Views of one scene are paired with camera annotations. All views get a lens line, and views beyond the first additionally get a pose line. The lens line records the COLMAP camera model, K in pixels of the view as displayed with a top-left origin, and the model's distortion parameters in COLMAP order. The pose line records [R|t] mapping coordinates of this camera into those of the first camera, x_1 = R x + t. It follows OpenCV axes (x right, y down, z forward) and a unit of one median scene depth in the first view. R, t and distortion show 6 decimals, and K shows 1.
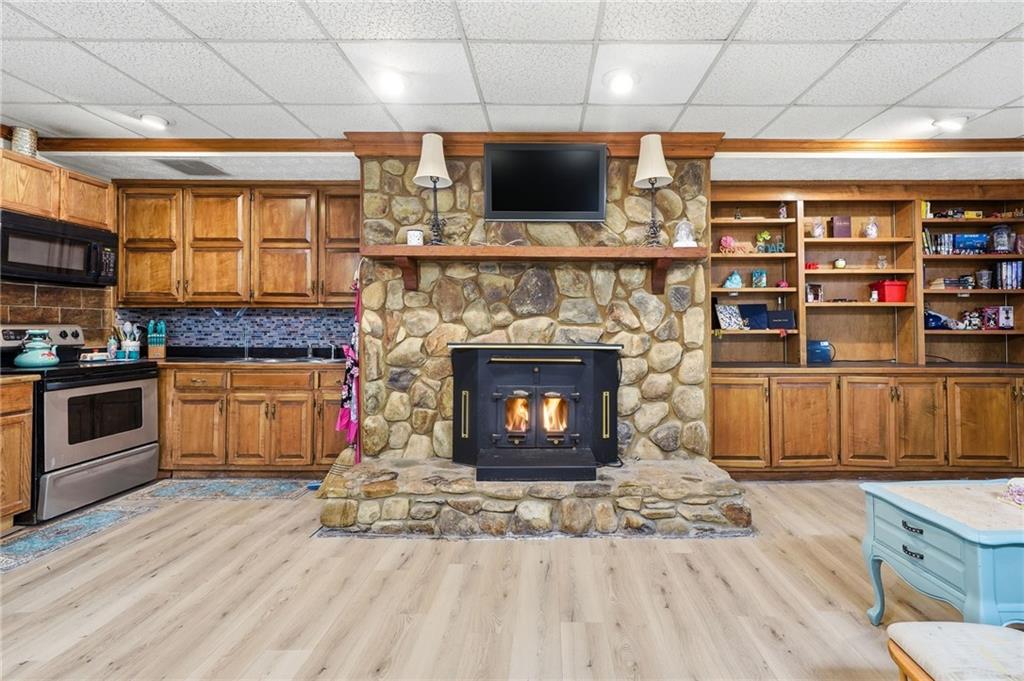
lens RADIAL K [[441.5, 0, 538.8], [0, 441.5, 321.1], [0, 0, 1]] dist [0.005215, 0.001269]
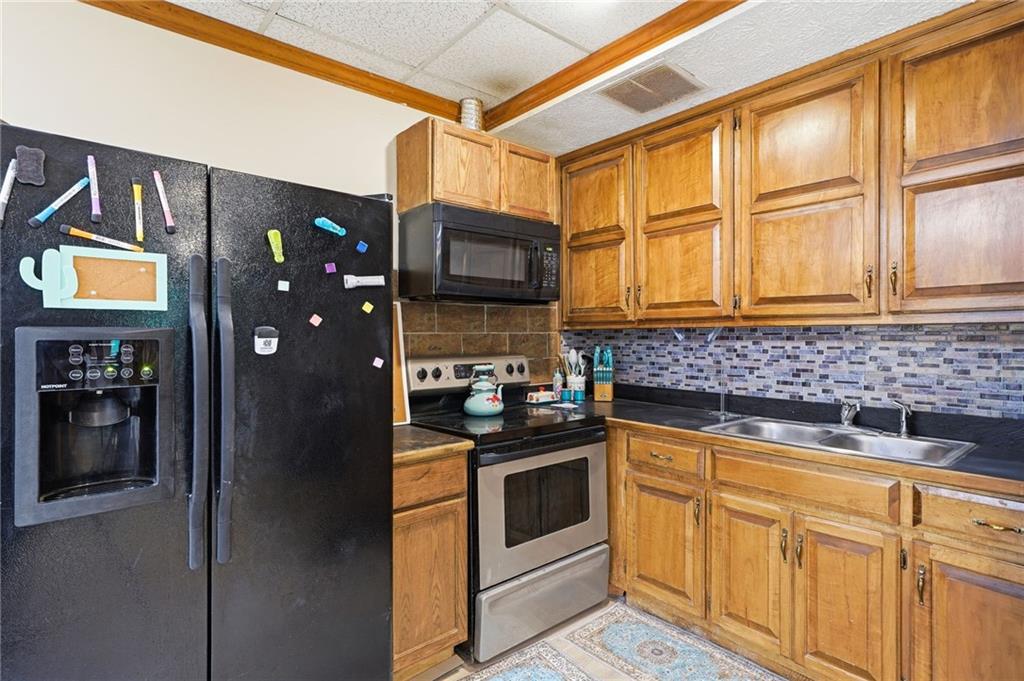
lens RADIAL K [[526.7, 0, 512.7], [0, 526.7, 339.1], [0, 0, 1]] dist [-0.001325, -0.000408]
pose [[0.644598, 0.000340, -0.764522, -0.363065], [0.012645, 0.999858, 0.011107, -0.028951], [0.764417, -0.016827, 0.644502, 0.406567]]
